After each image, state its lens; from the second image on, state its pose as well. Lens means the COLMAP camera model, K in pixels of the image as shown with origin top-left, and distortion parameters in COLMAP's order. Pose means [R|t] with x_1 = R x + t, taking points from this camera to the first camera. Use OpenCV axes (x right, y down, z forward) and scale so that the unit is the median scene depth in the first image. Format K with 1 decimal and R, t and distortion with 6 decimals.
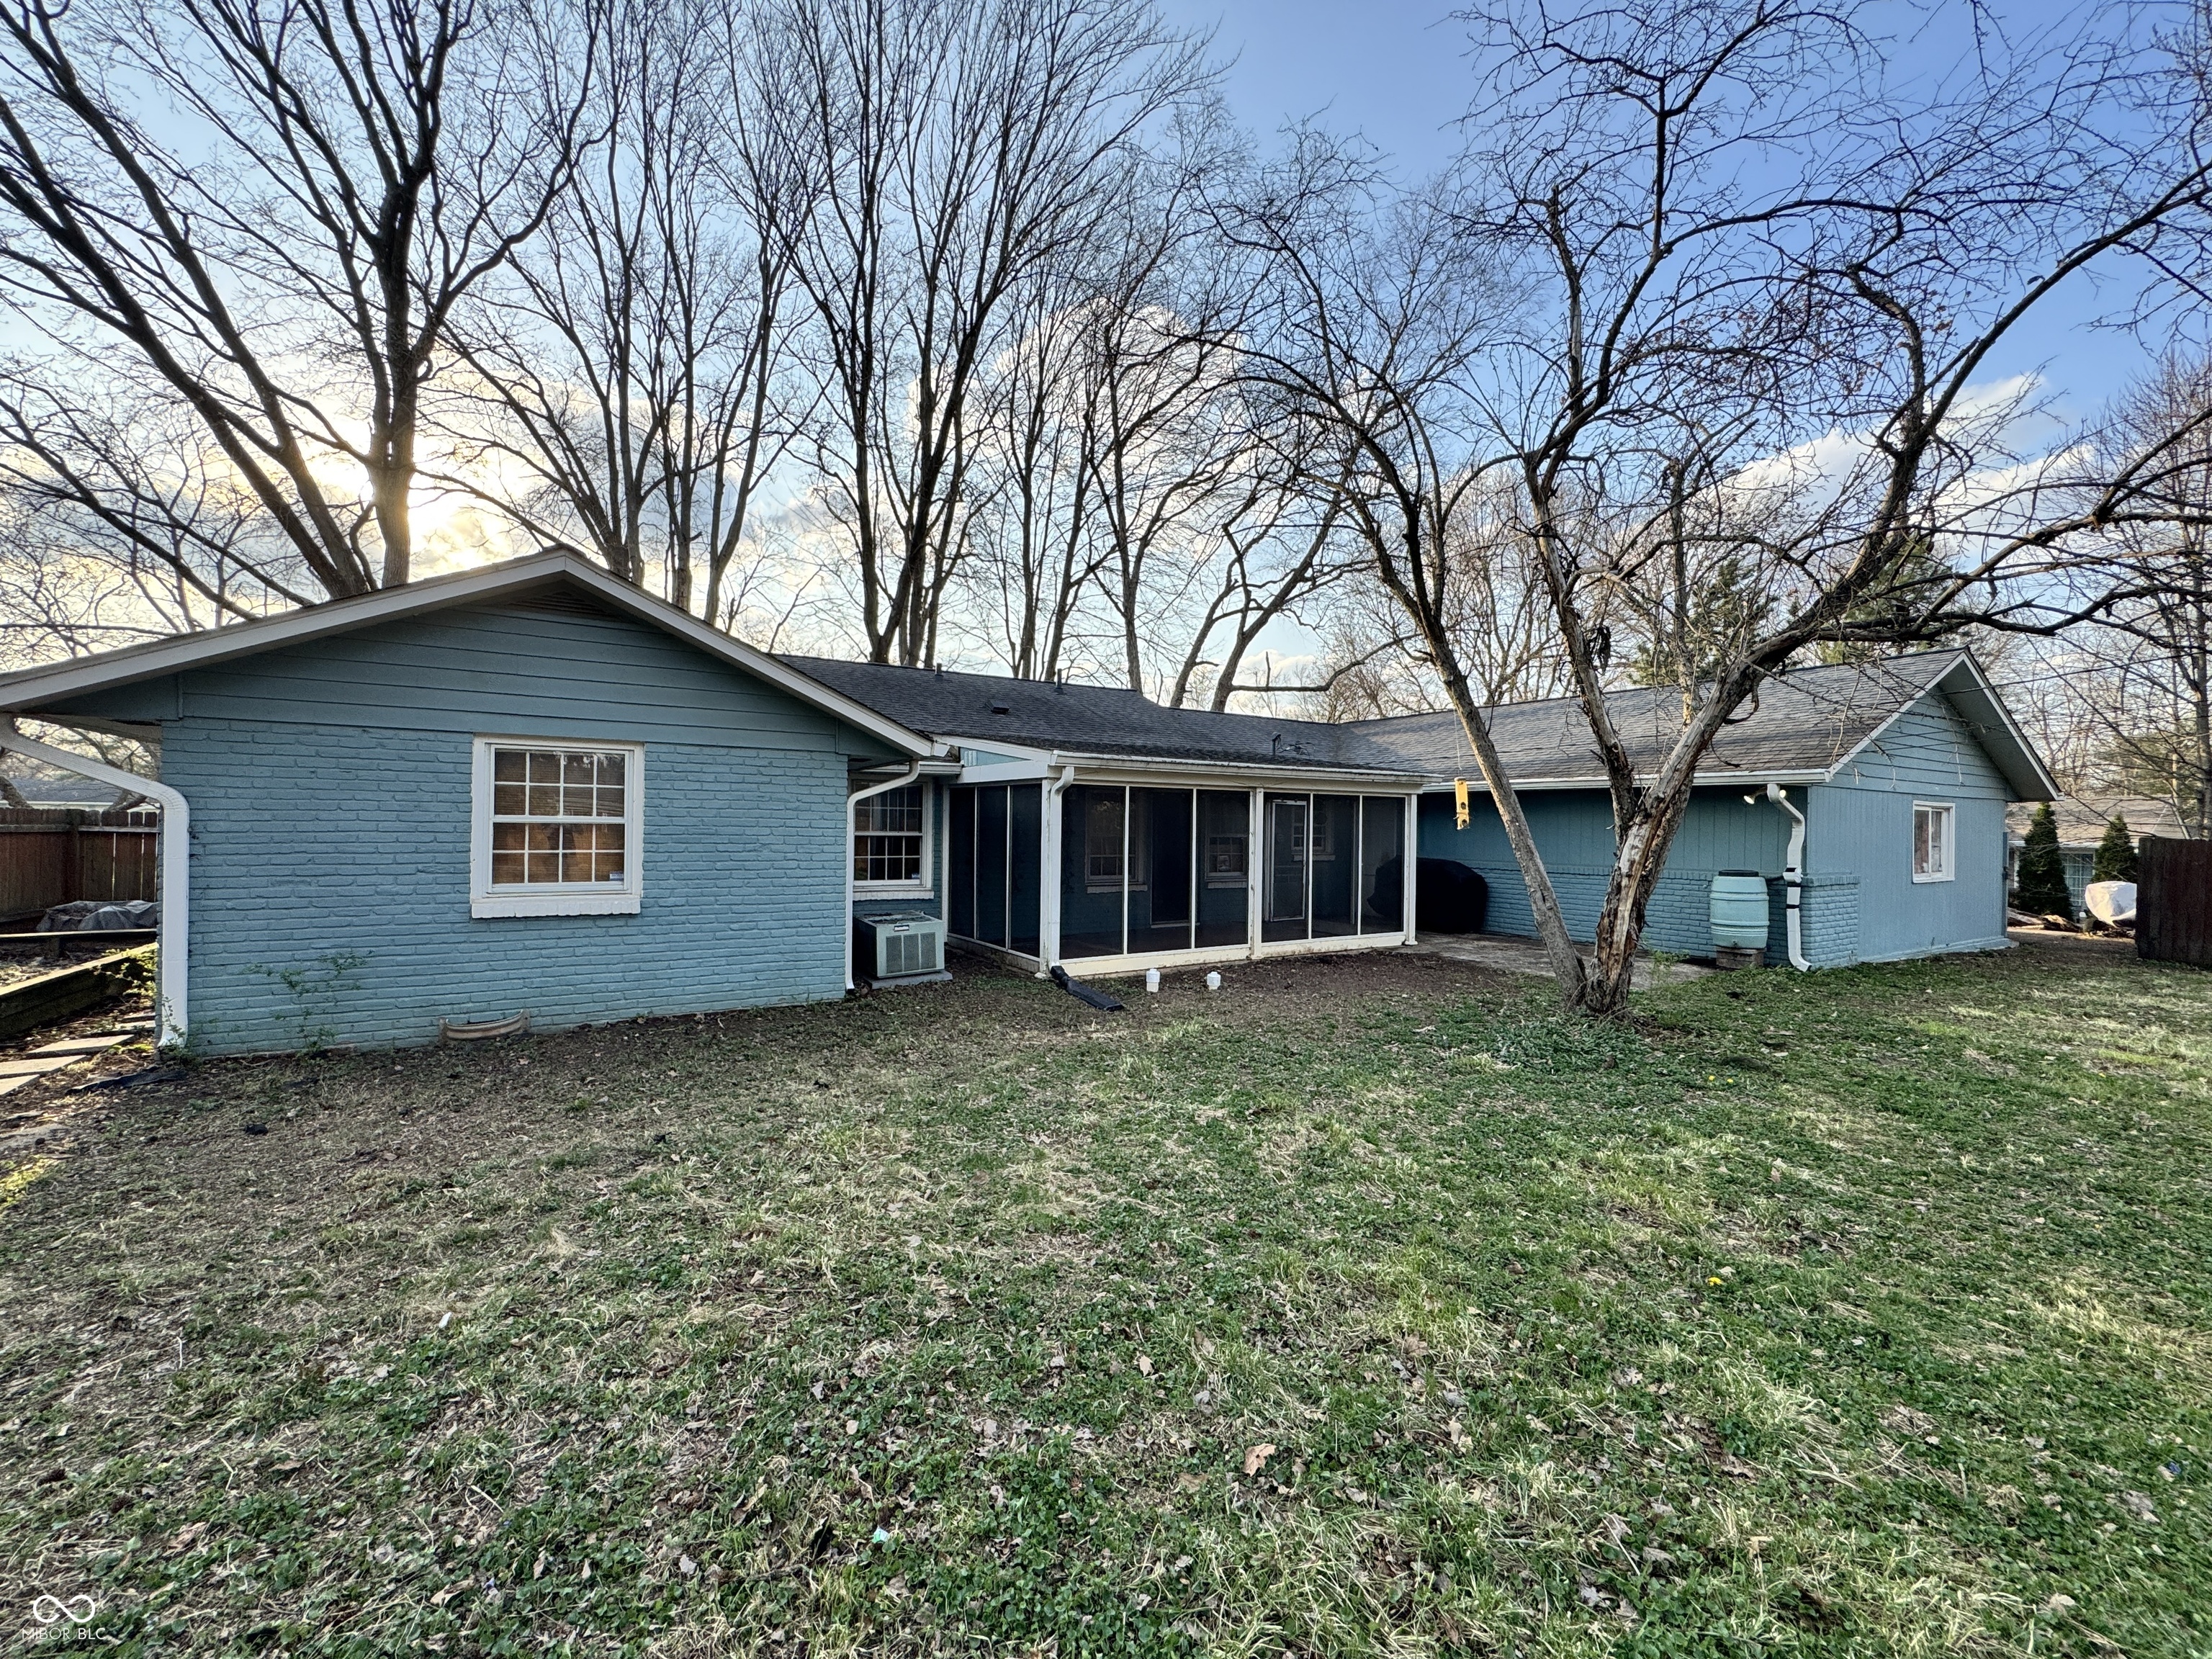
lens RADIAL K [[884.2, 0, 1098.7], [0, 884.2, 825.8], [0, 0, 1]] dist [-0.000138, -0.000094]
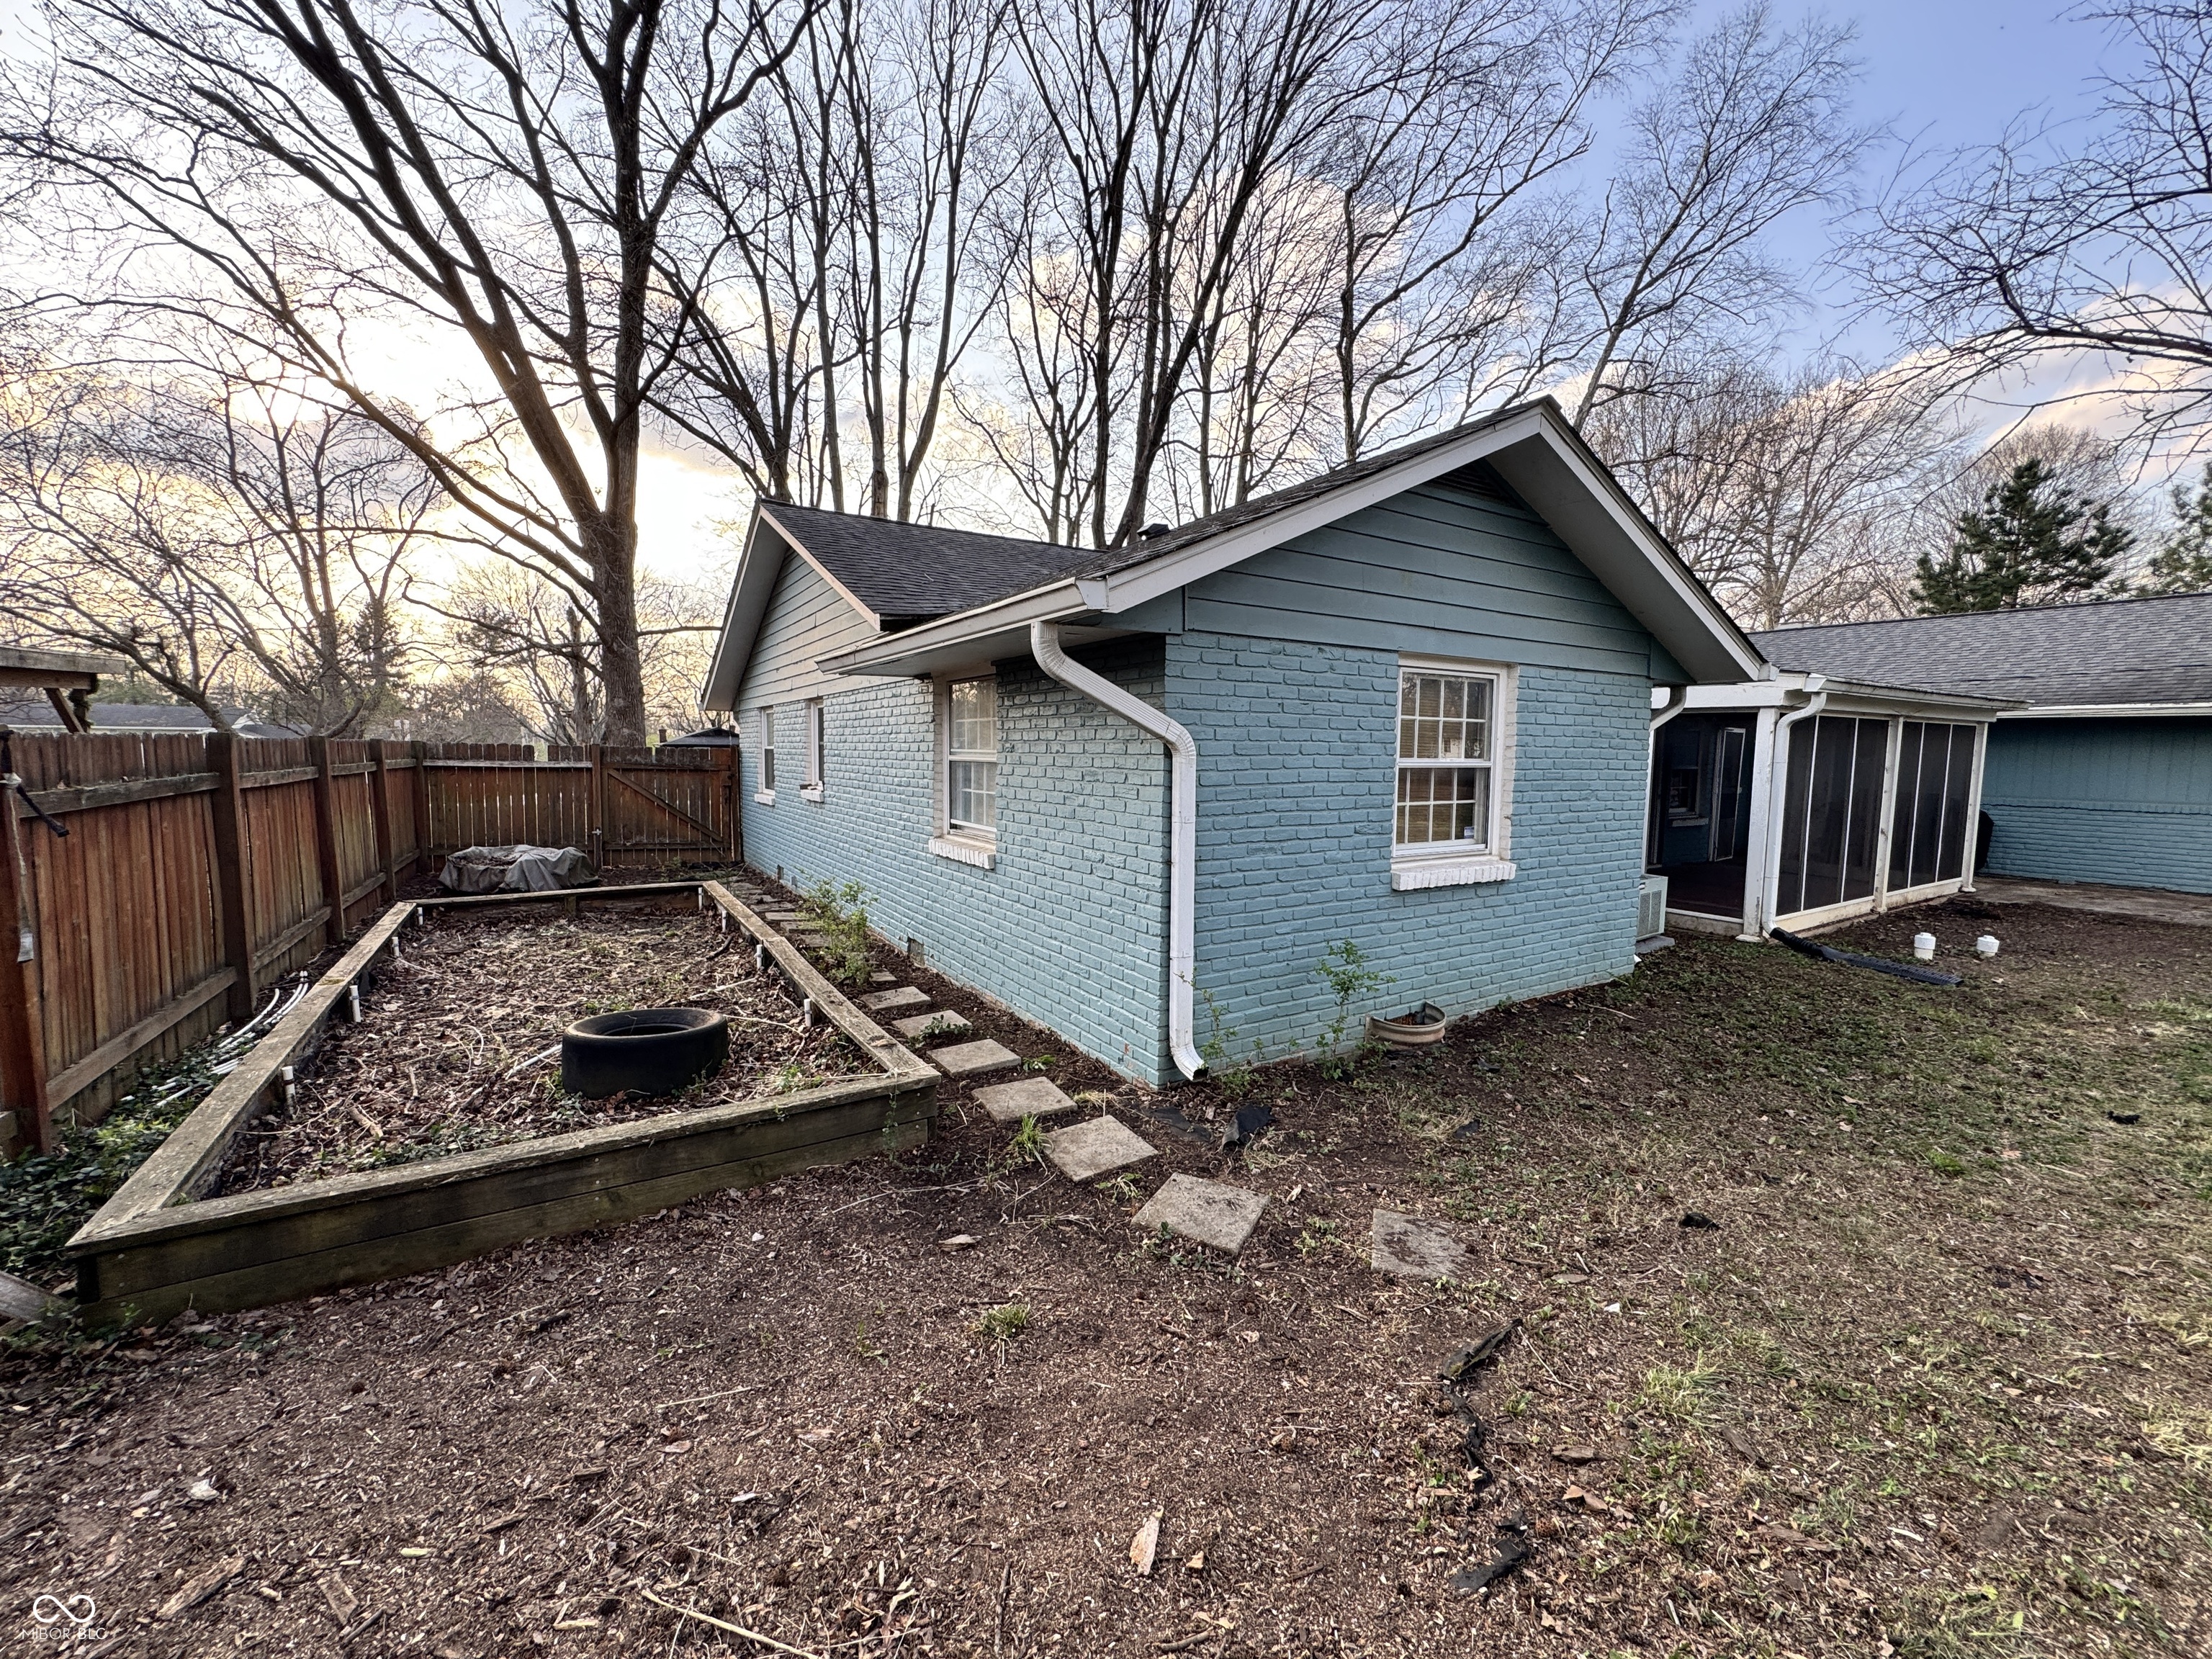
lens RADIAL K [[884.2, 0, 1102.9], [0, 884.2, 822.2], [0, 0, 1]] dist [-0.000138, -0.000094]
pose [[0.999982, -0.003020, 0.005238, -0.772380], [0.002559, 0.996300, 0.085909, -0.019199], [-0.005479, -0.085894, 0.996289, 0.175011]]
